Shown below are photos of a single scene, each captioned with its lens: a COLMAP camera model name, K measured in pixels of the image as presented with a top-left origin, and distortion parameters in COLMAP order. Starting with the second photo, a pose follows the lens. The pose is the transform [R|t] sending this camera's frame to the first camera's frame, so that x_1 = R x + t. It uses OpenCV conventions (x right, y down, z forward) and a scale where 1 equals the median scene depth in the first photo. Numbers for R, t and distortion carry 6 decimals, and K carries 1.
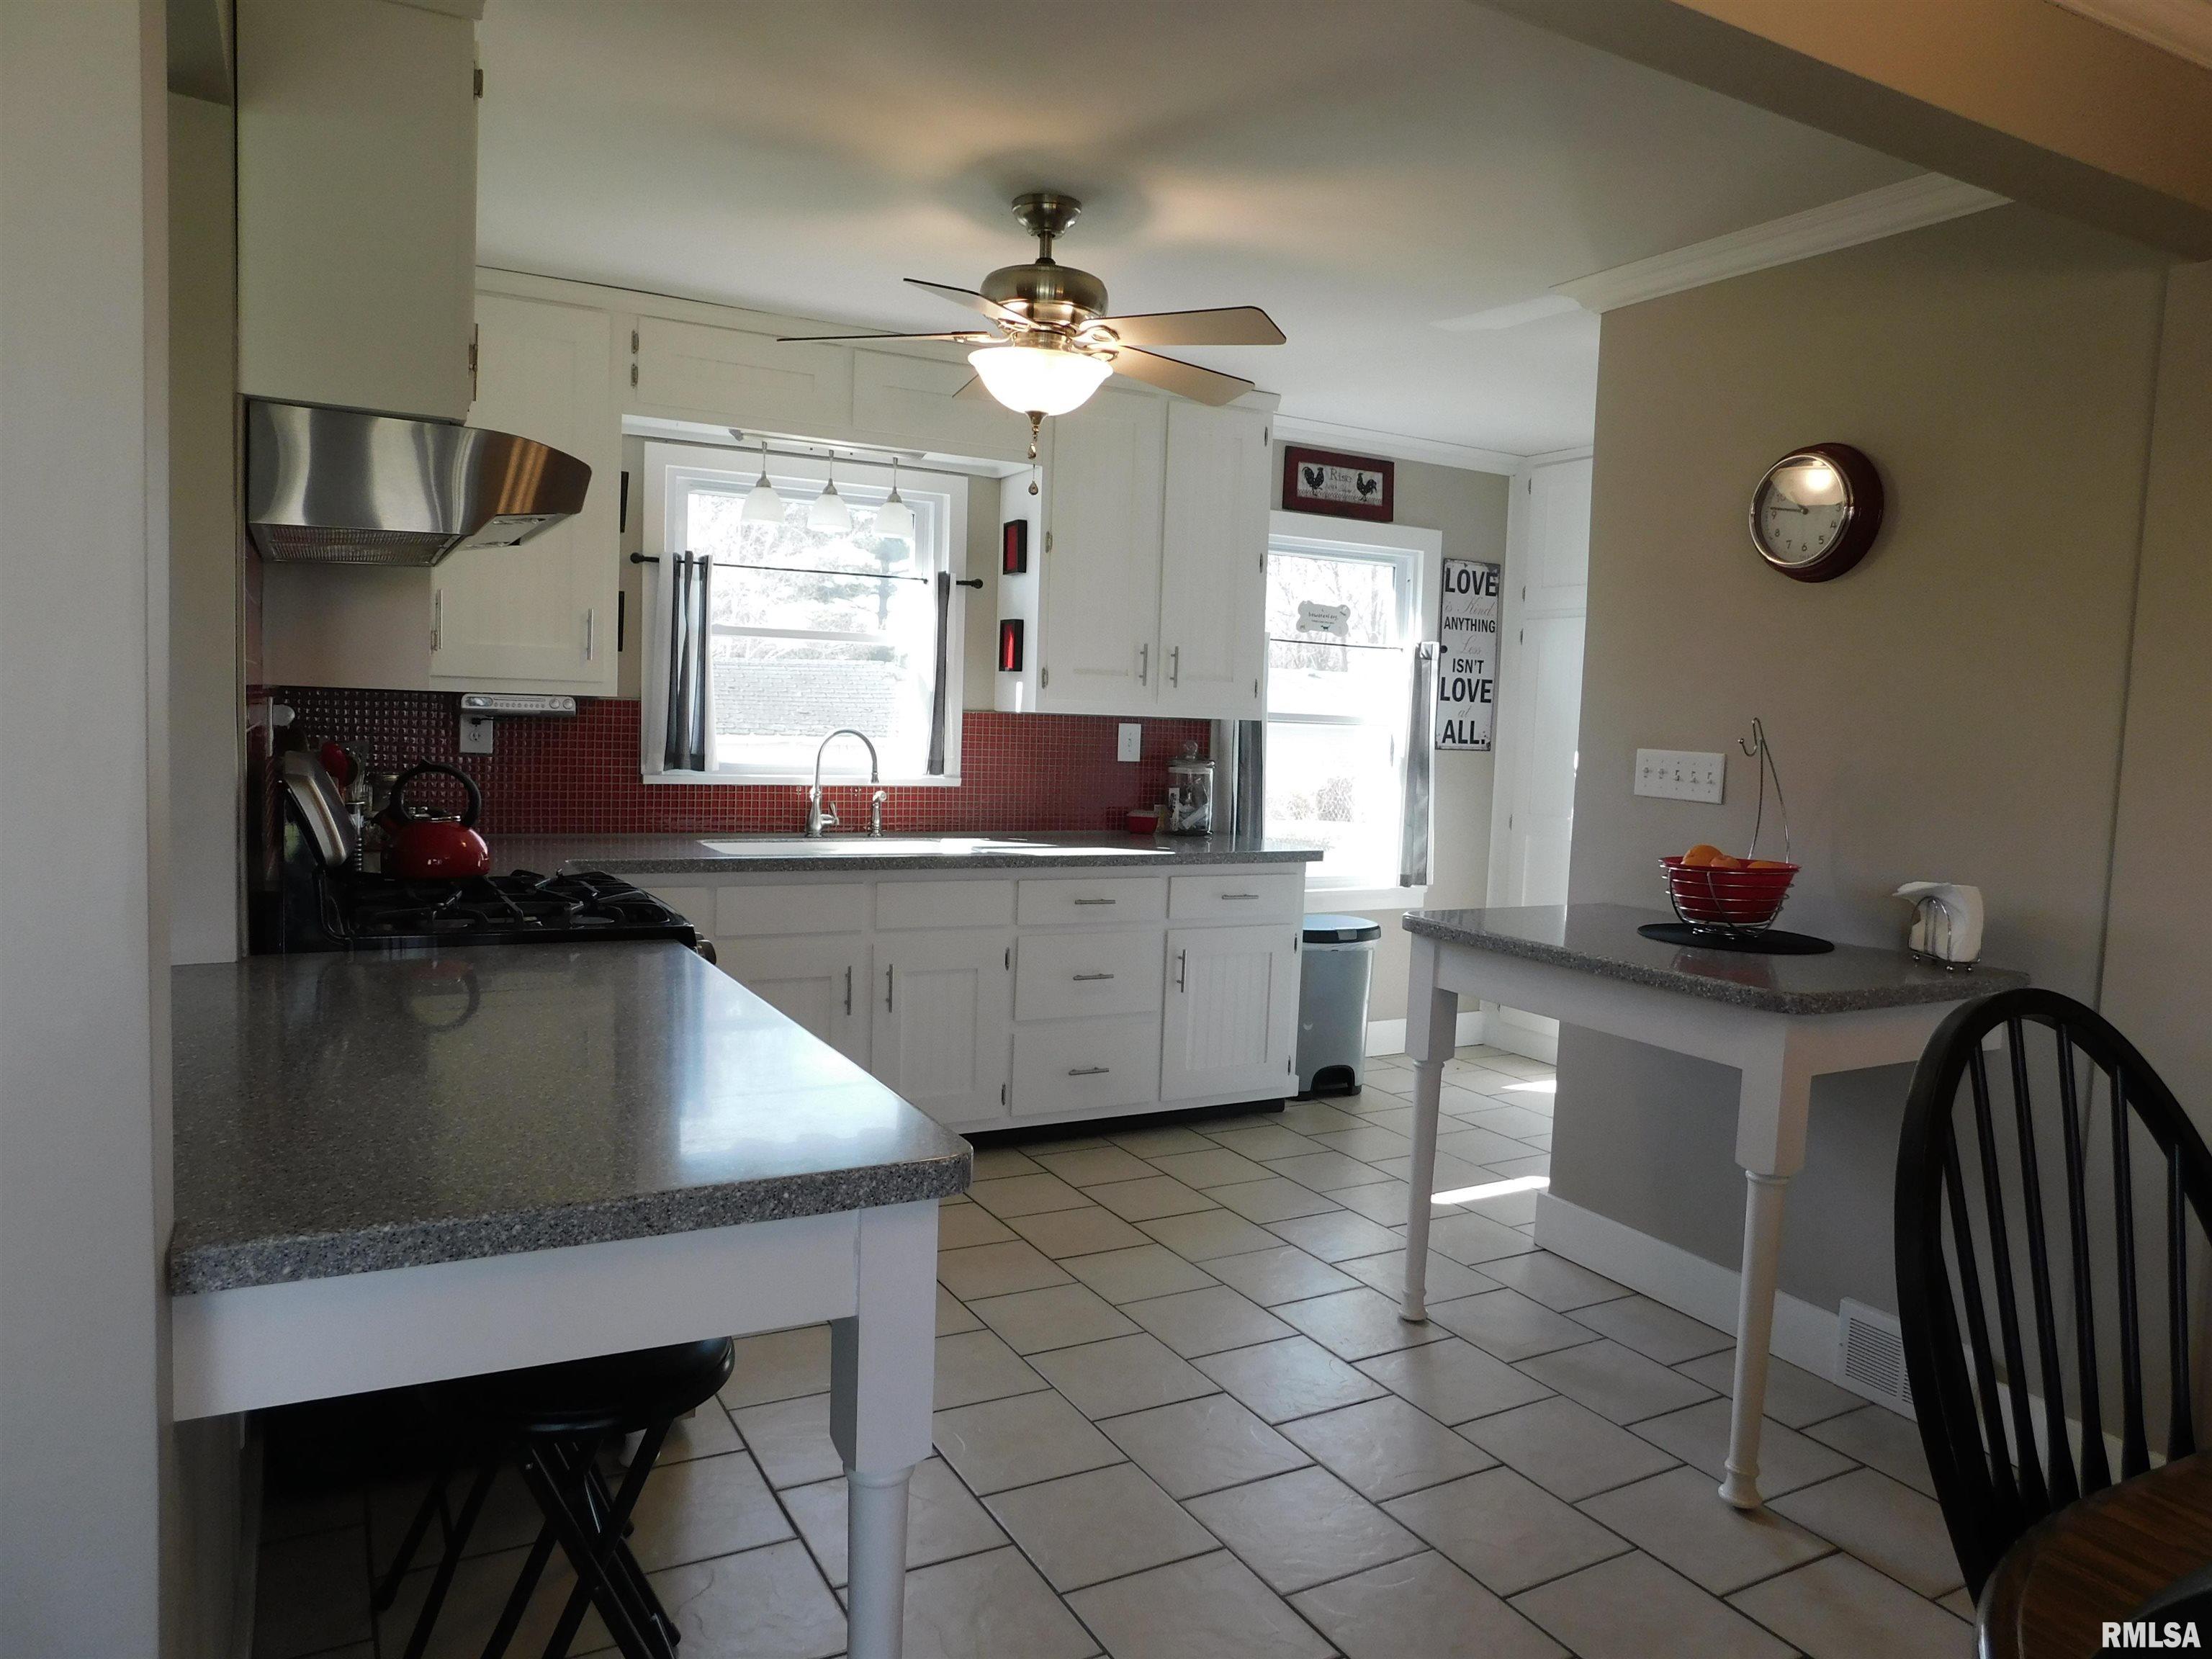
lens RADIAL K [[1495.4, 0, 1104.5], [0, 1495.4, 817.6], [0, 0, 1]] dist [-0.004502, -0.000306]
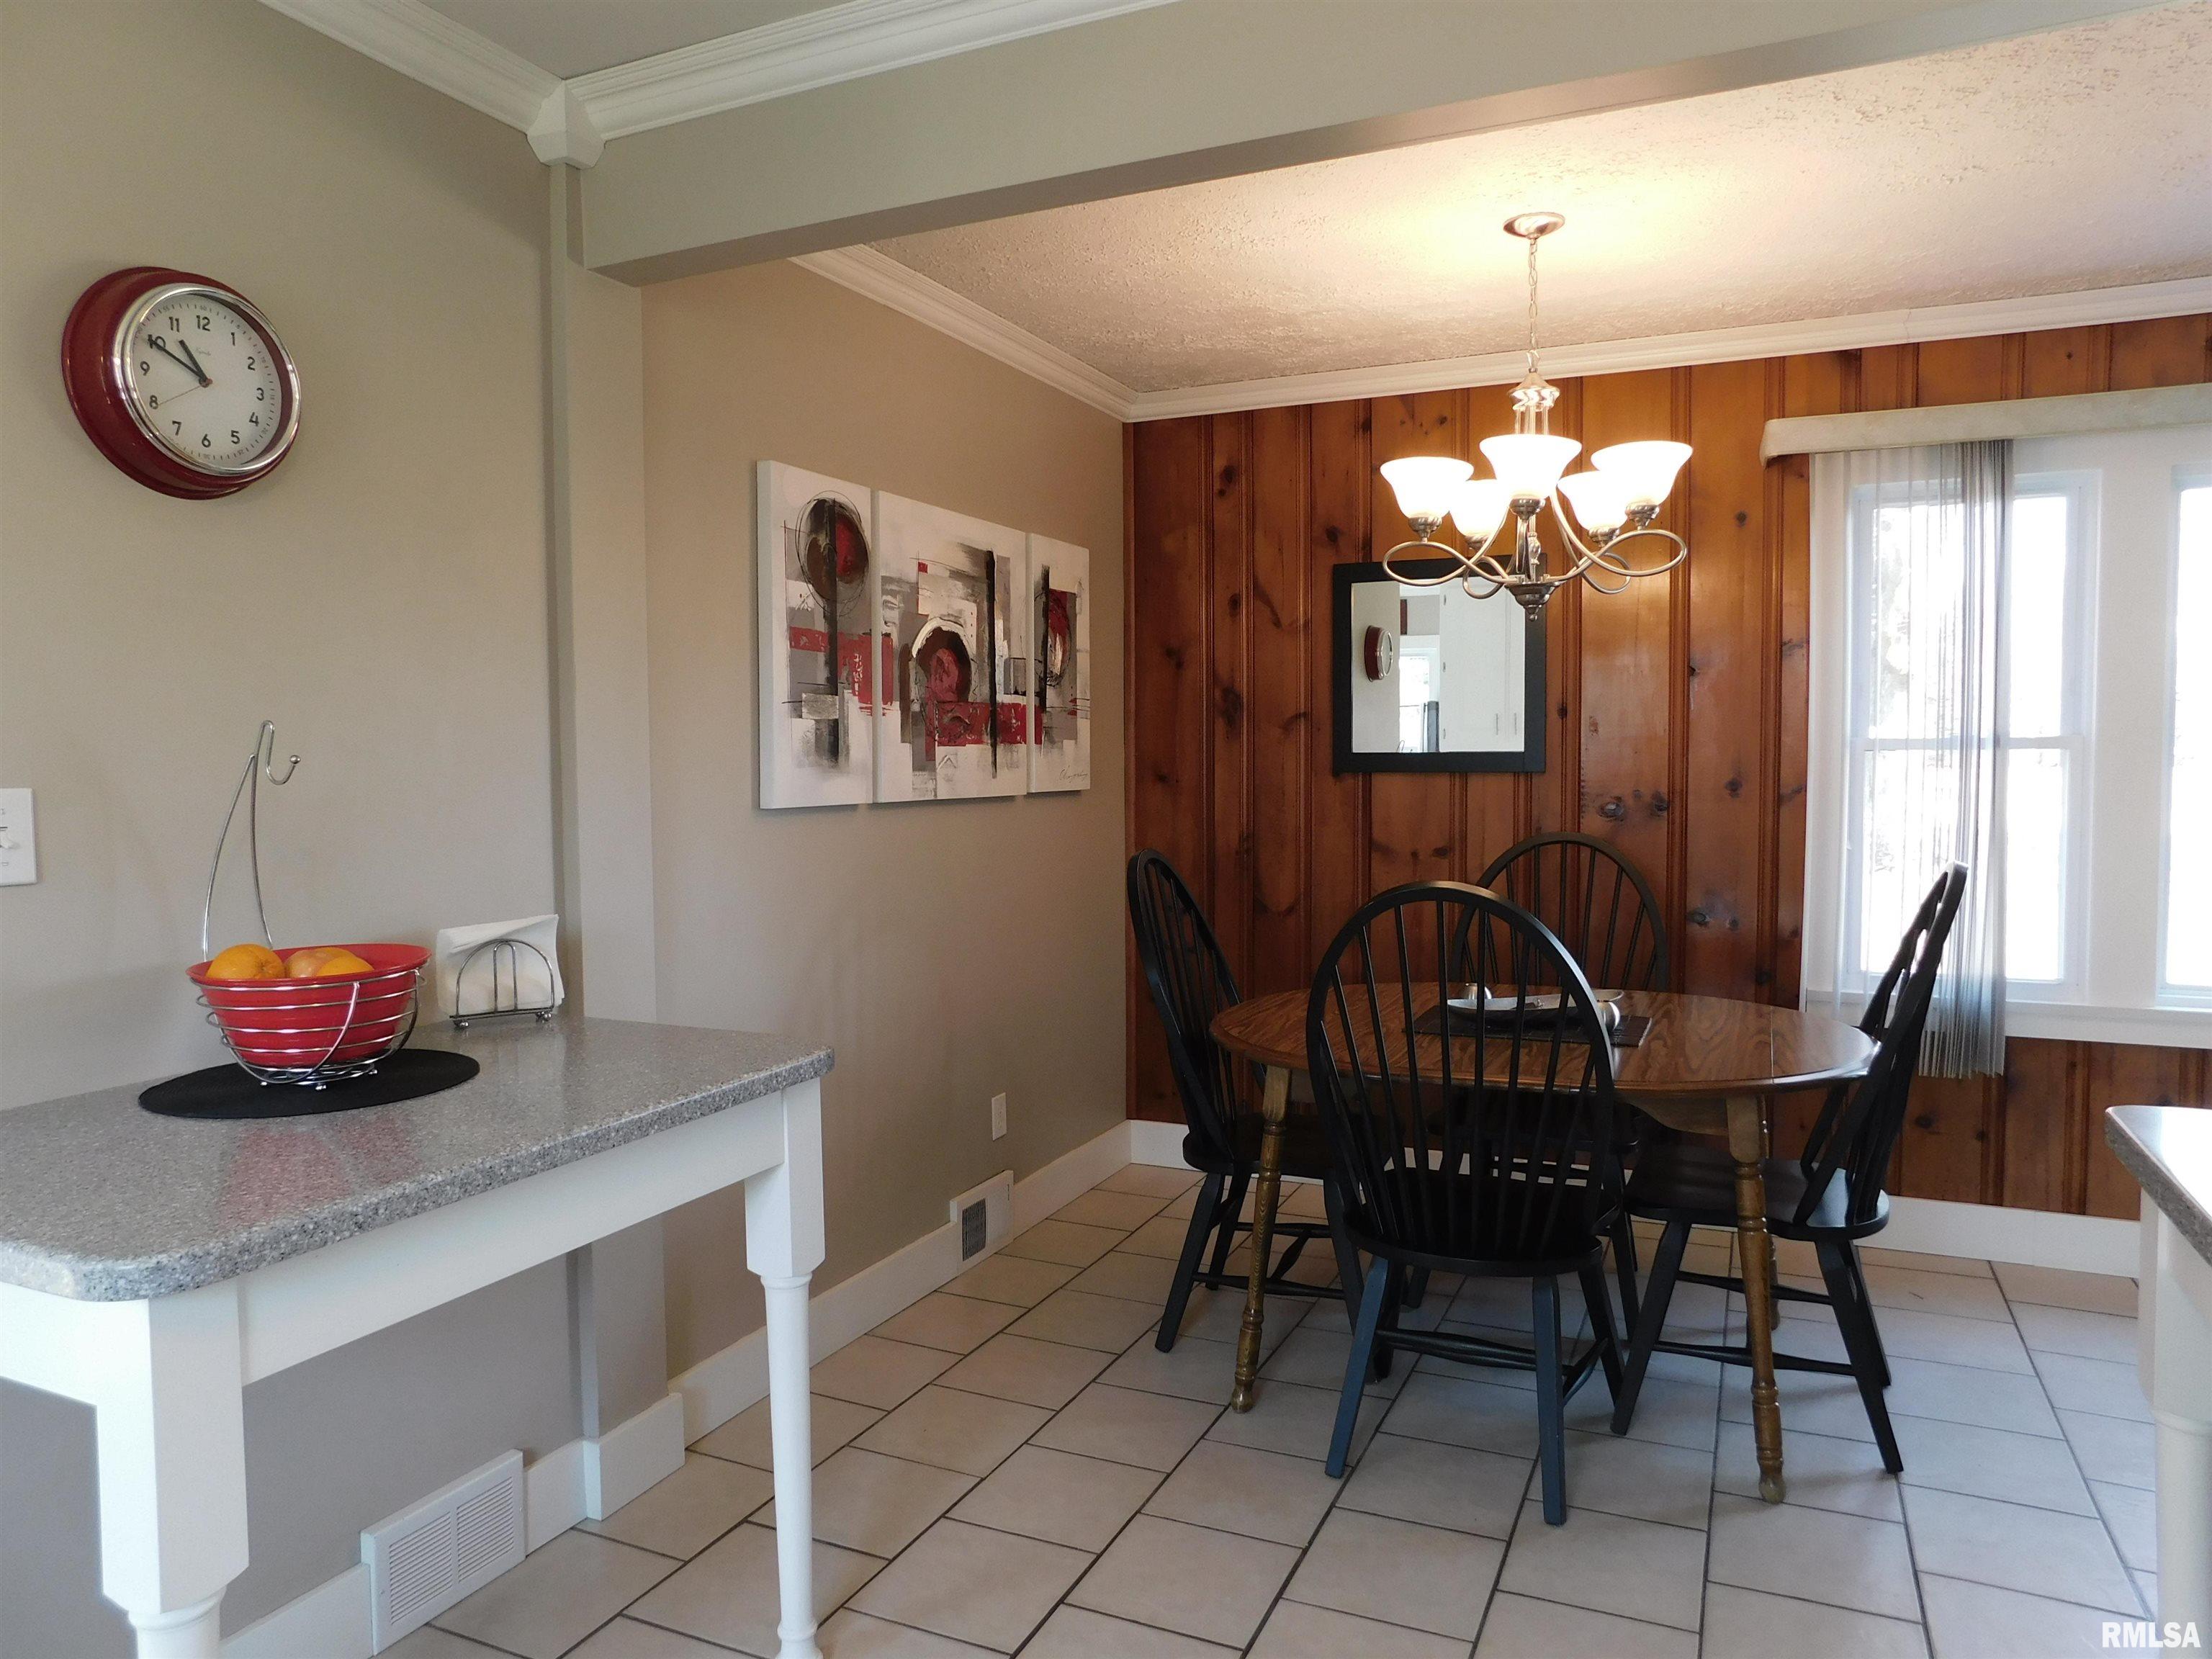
lens RADIAL K [[1495.4, 0, 1104.5], [0, 1495.4, 817.6], [0, 0, 1]] dist [-0.004502, -0.000306]
pose [[-0.606065, -0.068194, 0.792486, -0.170924], [0.039461, 0.992514, 0.115584, -0.055770], [-0.794435, 0.101324, -0.598837, 0.720759]]
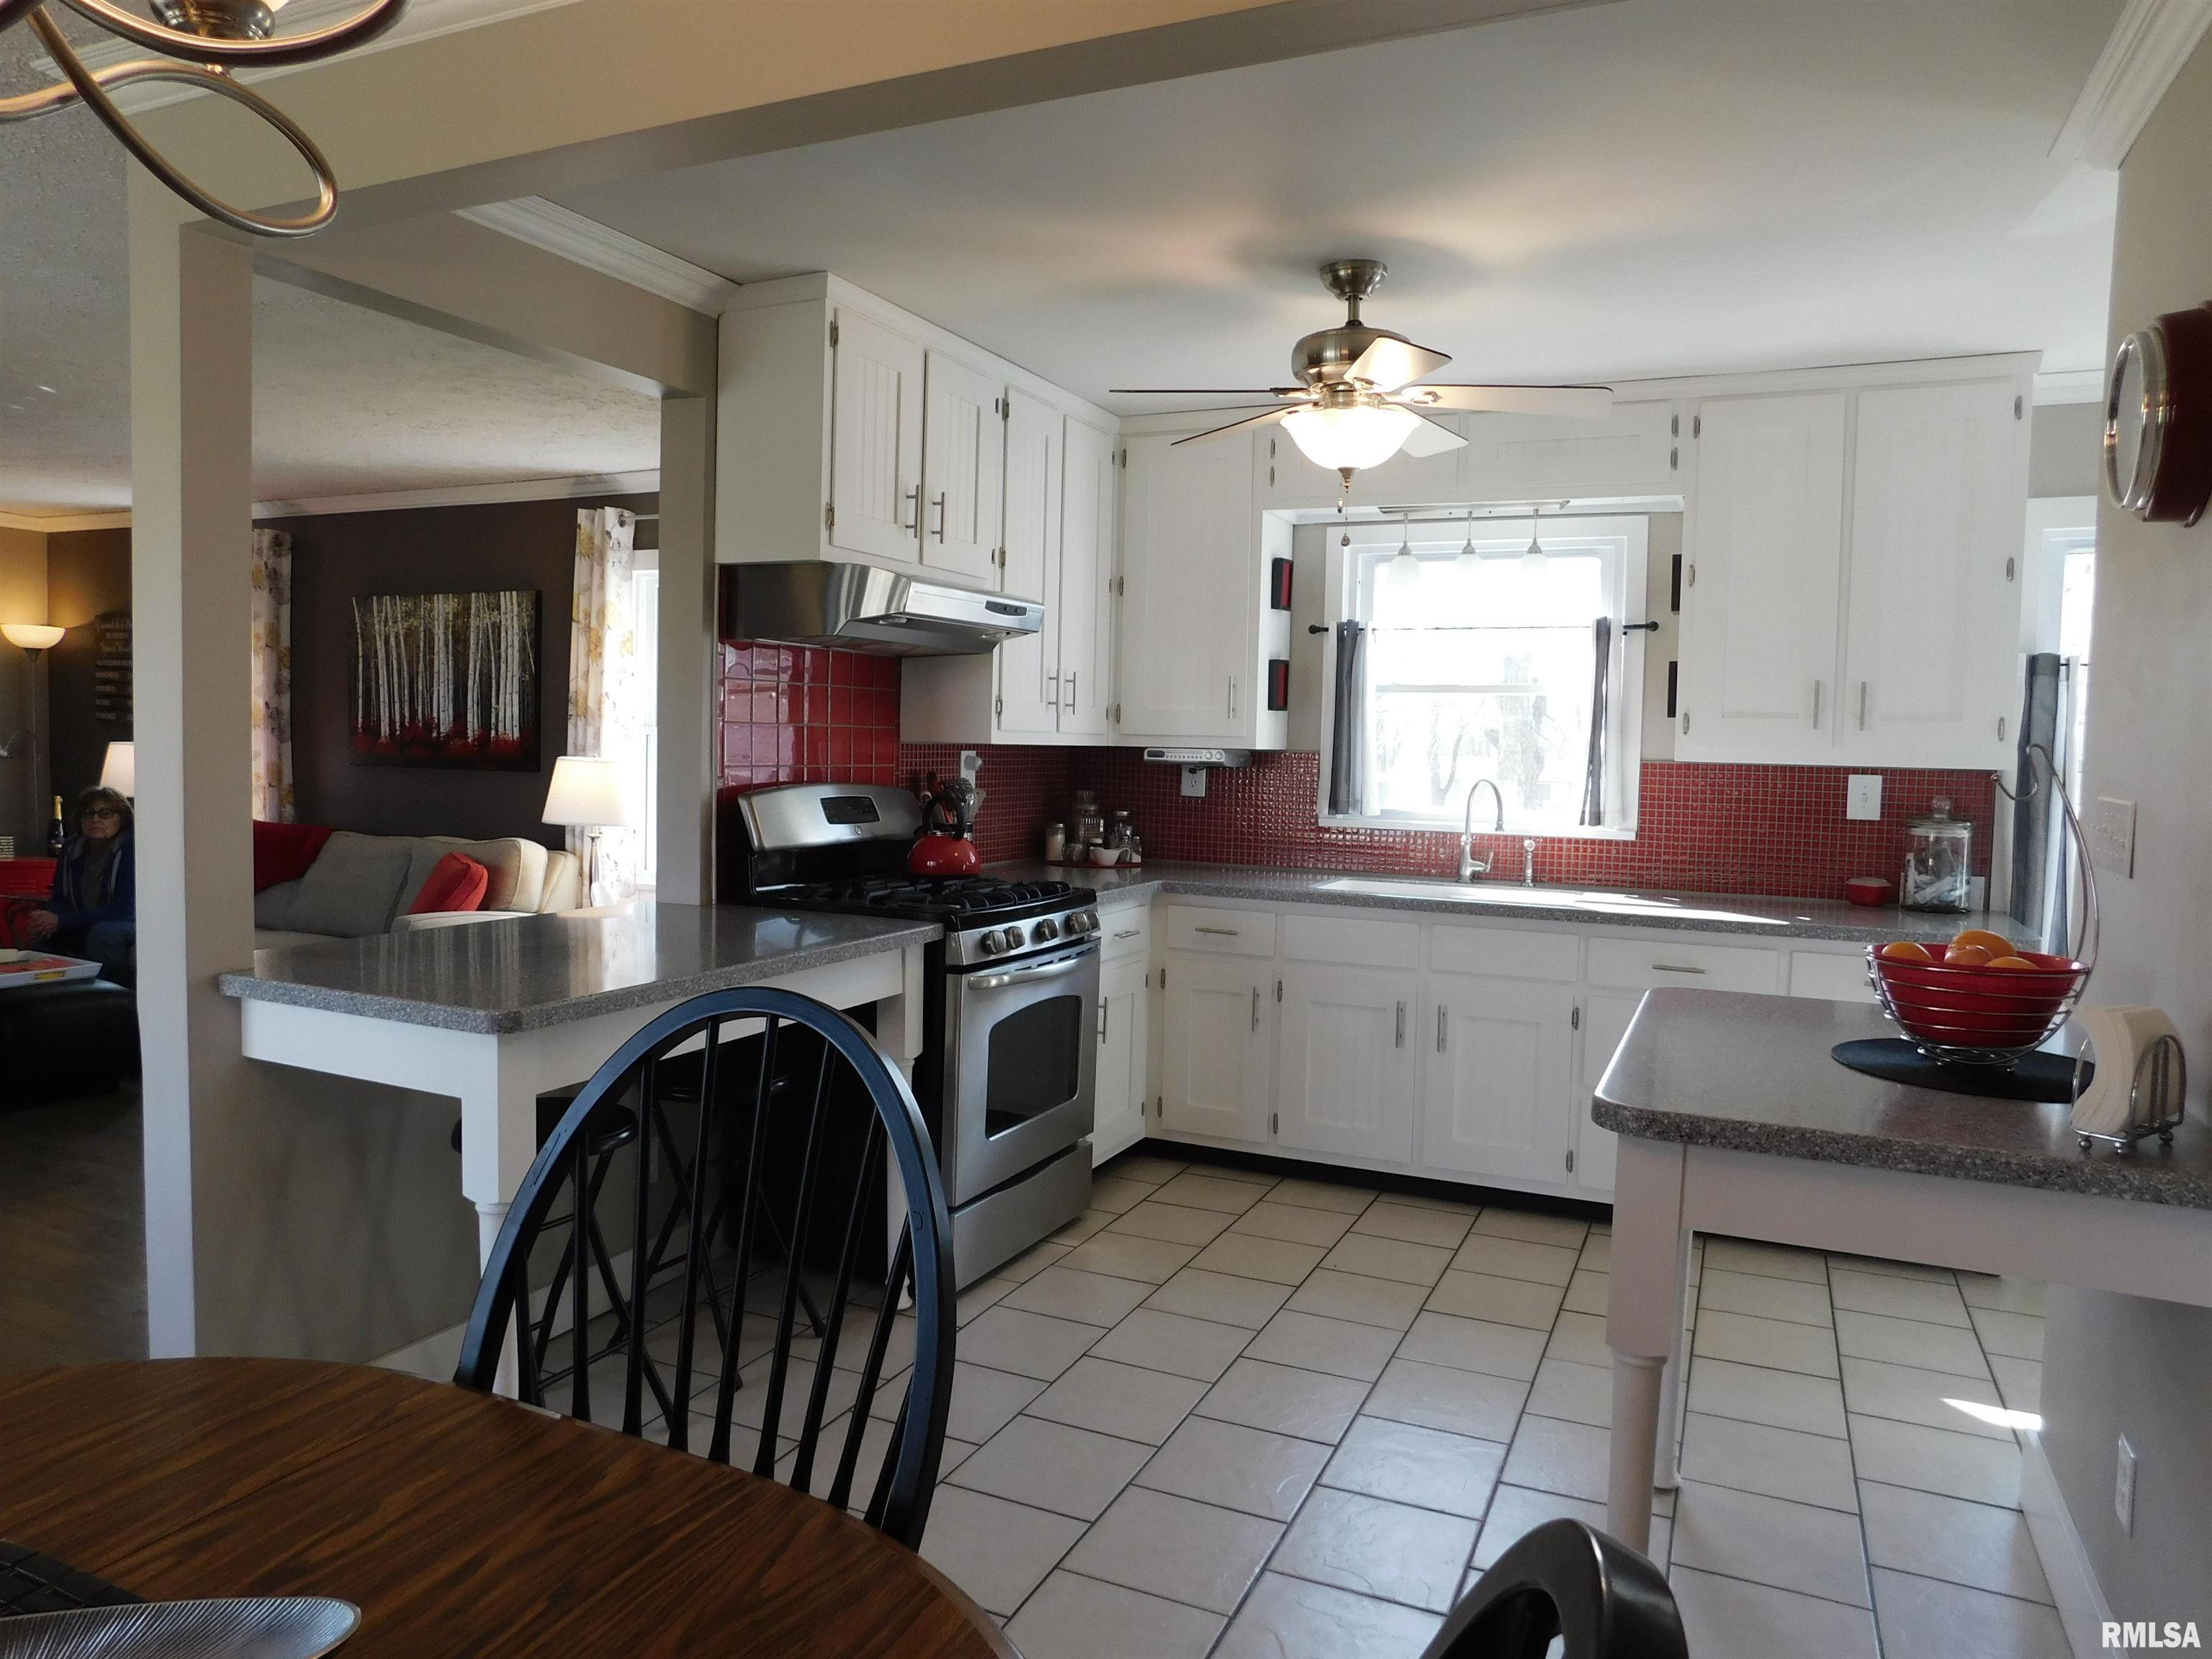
lens RADIAL K [[1470.9, 0, 1099.7], [0, 1470.9, 827.1], [0, 0, 1]] dist [-0.007341, -0.002813]
pose [[0.604361, 0.025473, -0.796303, 0.463278], [-0.057255, 0.998293, -0.011519, 0.000900], [0.794651, 0.052554, 0.604788, 0.174990]]
